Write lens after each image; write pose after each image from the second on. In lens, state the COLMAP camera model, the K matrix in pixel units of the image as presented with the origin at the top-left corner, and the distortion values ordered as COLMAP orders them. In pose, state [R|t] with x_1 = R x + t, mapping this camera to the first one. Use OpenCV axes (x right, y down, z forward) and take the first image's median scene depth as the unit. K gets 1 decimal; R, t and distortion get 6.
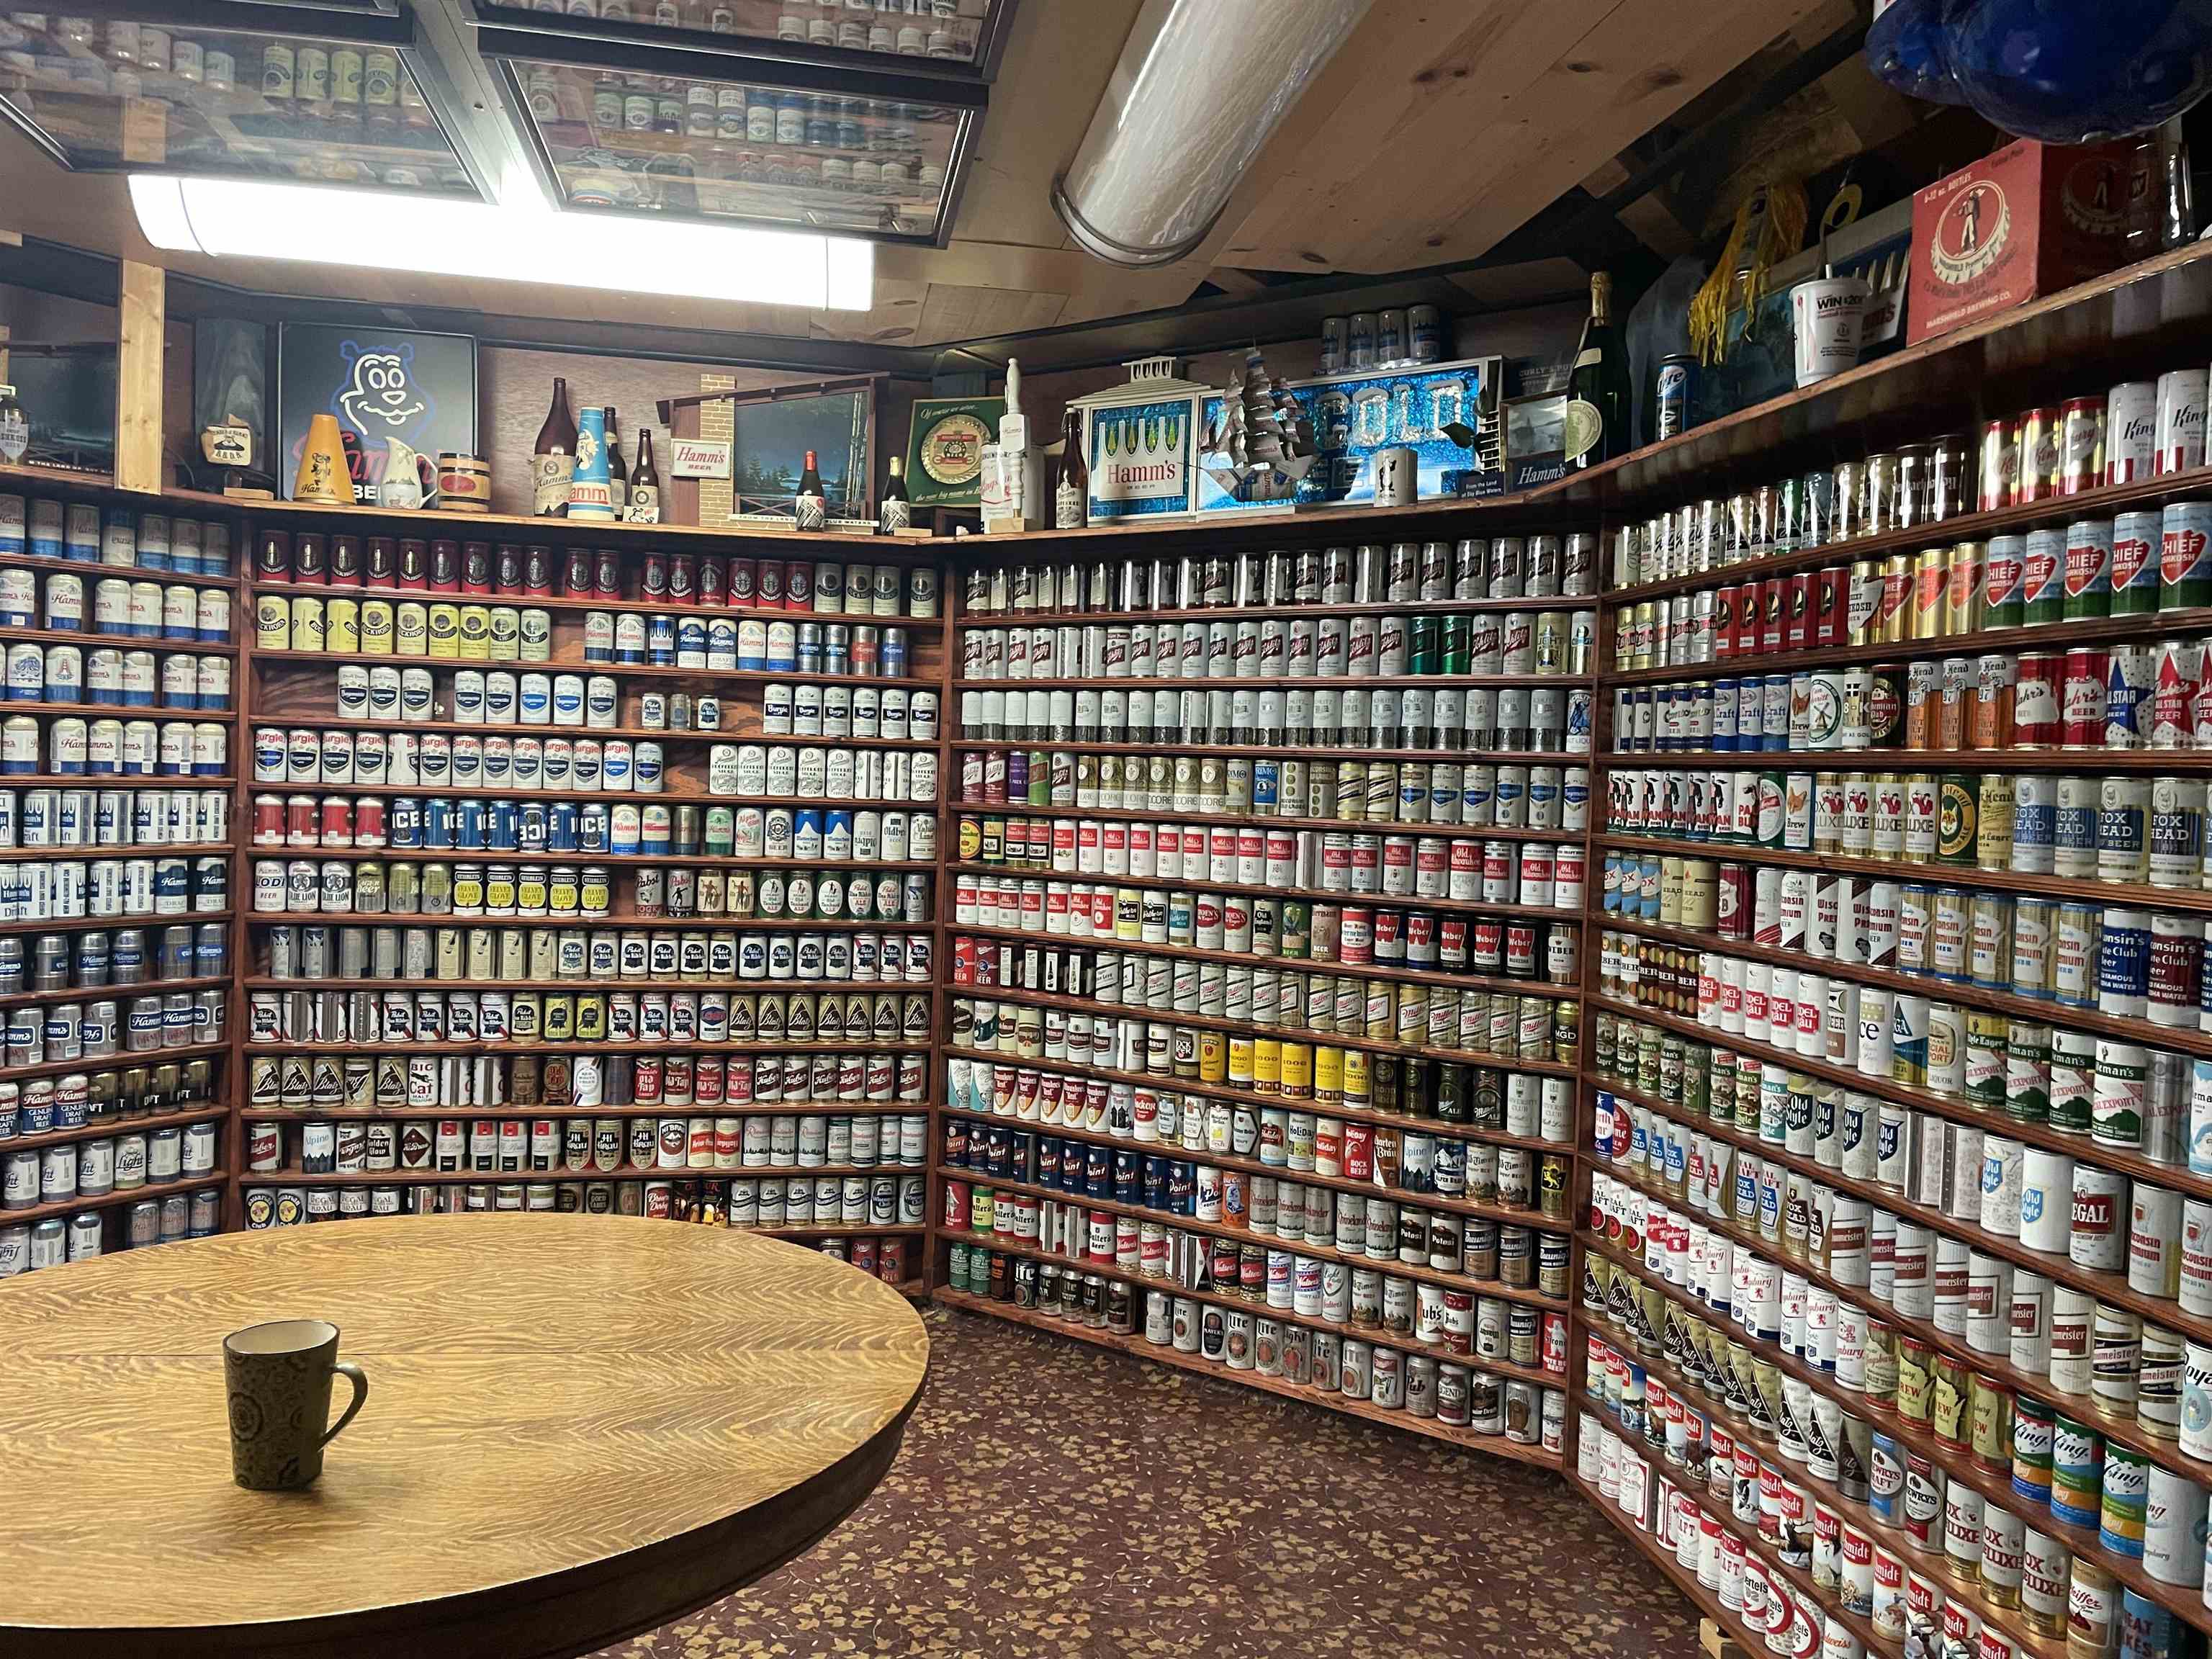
lens RADIAL K [[1683.5, 0, 1095.7], [0, 1683.5, 834.4], [0, 0, 1]] dist [0.059902, -0.014099]
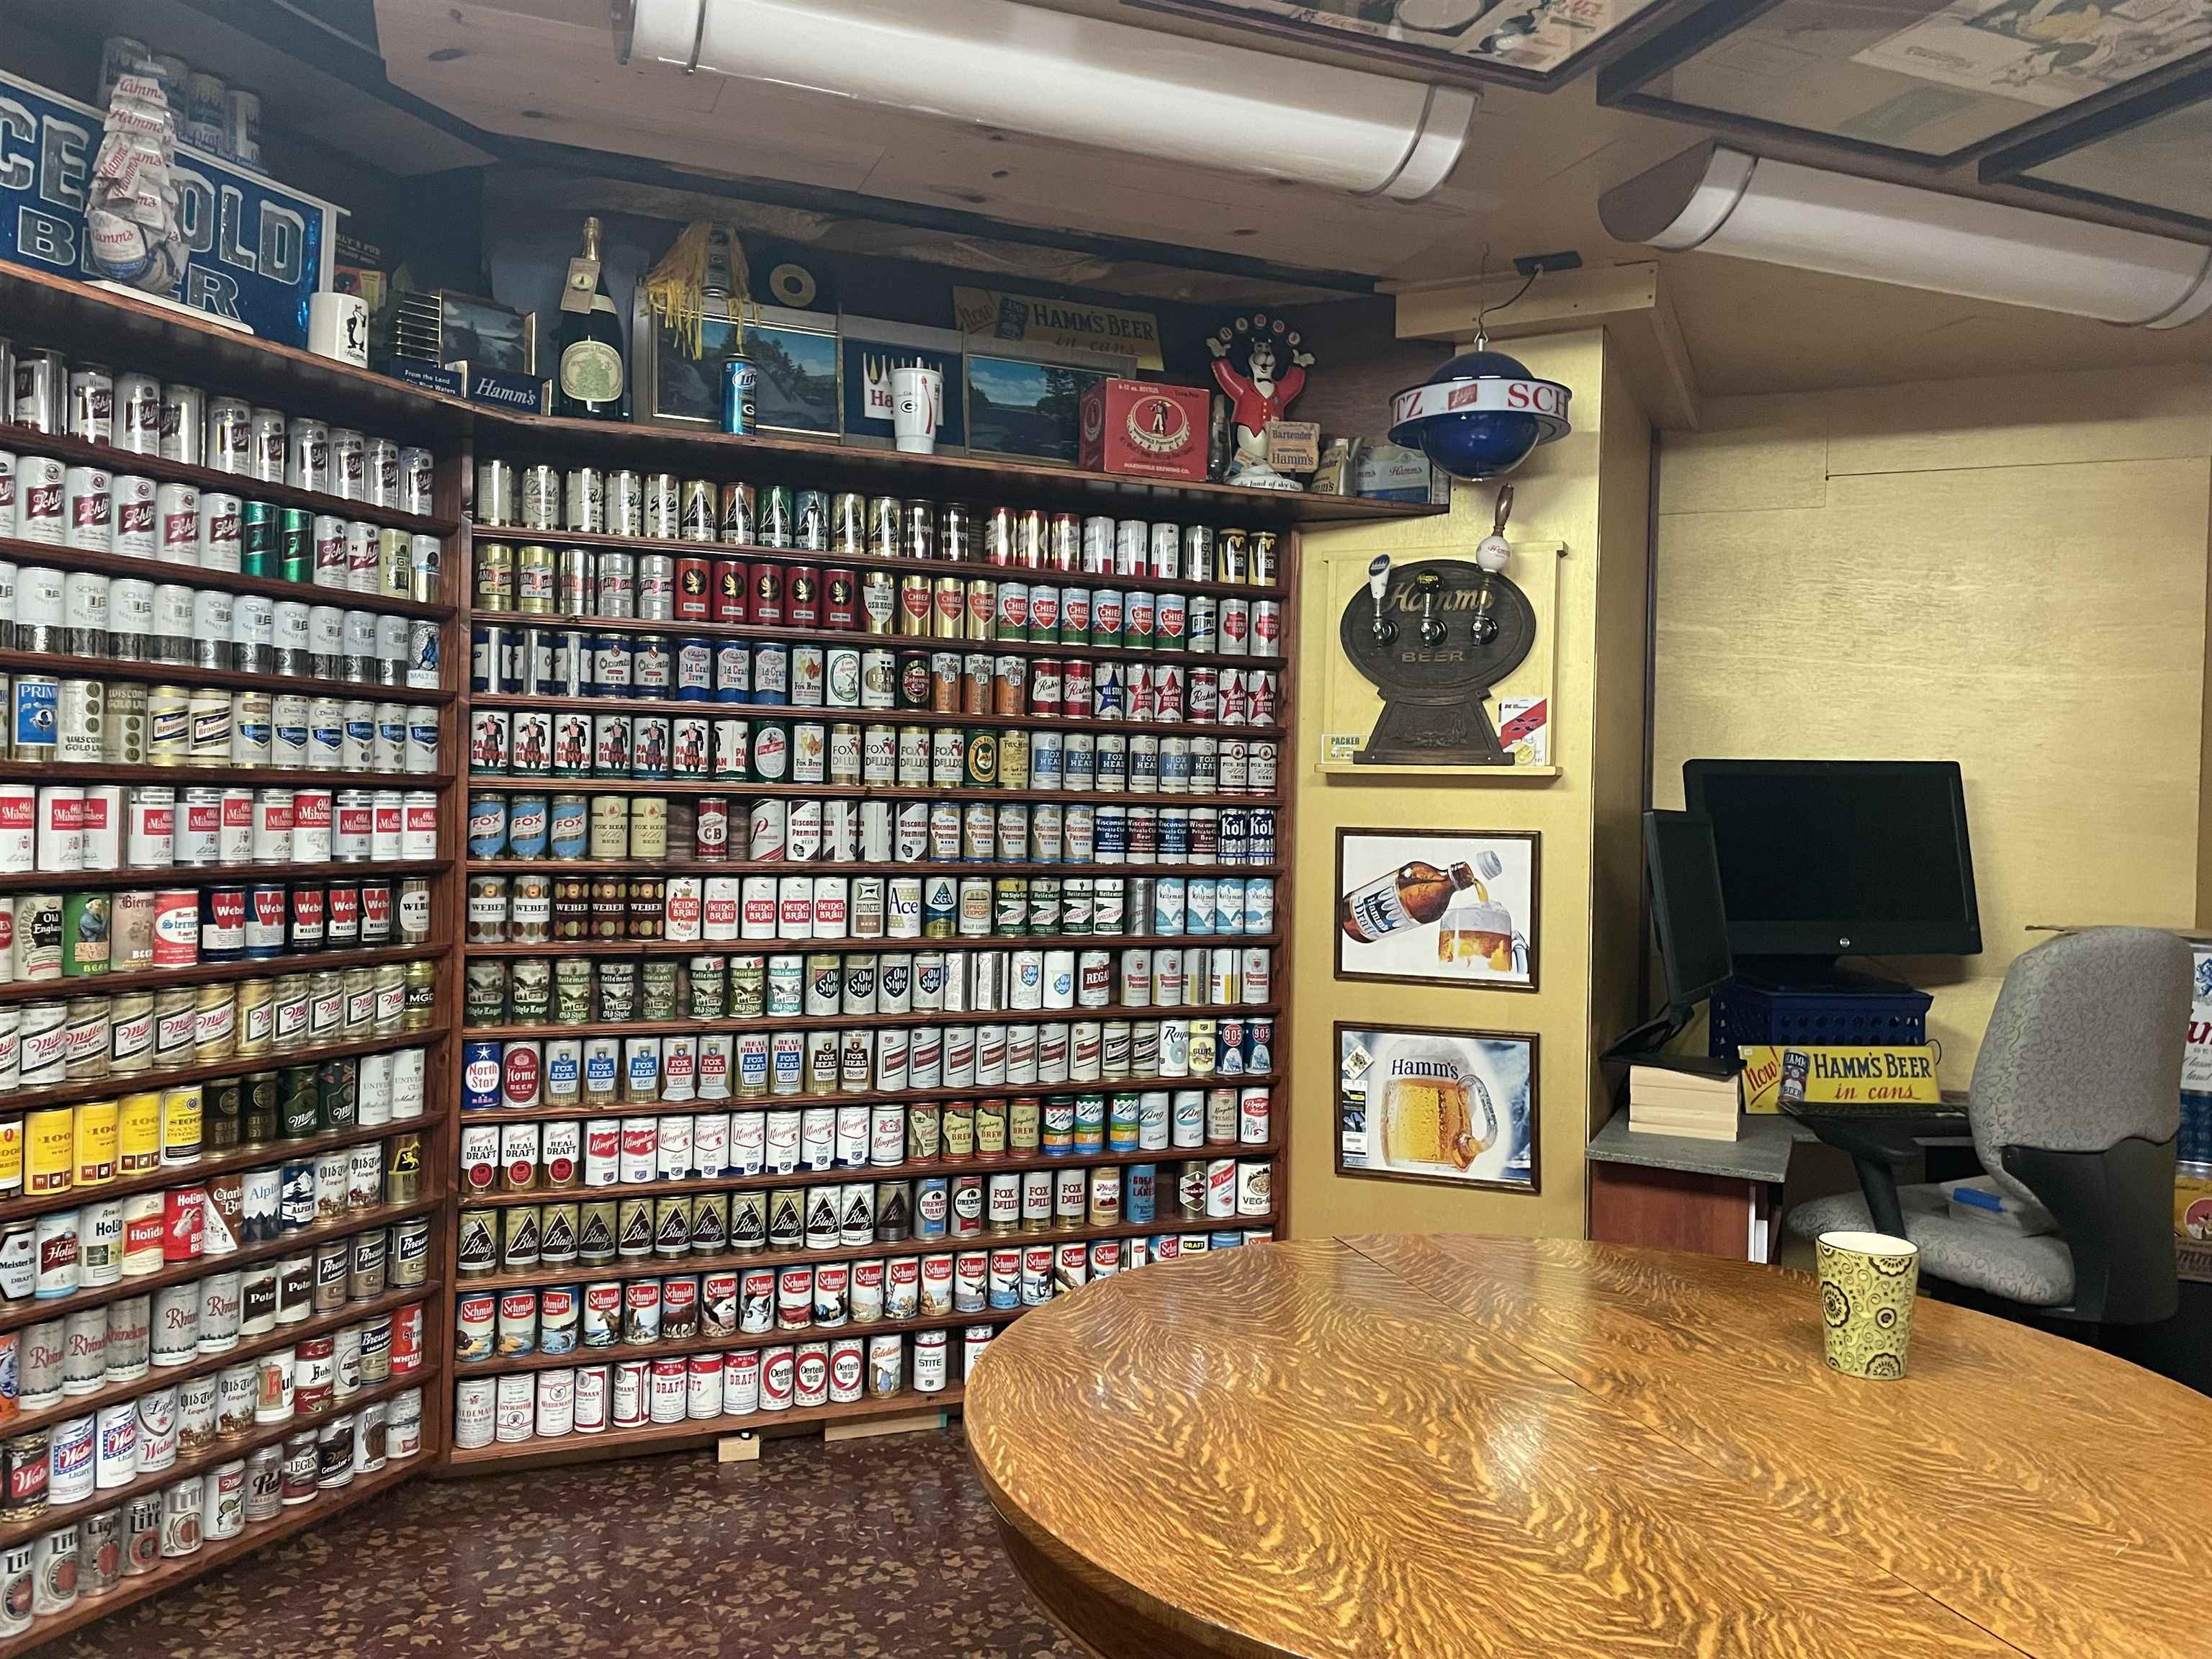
lens RADIAL K [[1683.5, 0, 1094.8], [0, 1683.5, 821.2], [0, 0, 1]] dist [0.059902, -0.014099]
pose [[-0.201546, -0.044400, 0.978472, -0.946699], [0.013782, 0.998745, 0.048159, -0.022395], [-0.979382, 0.023192, -0.200681, 1.122516]]
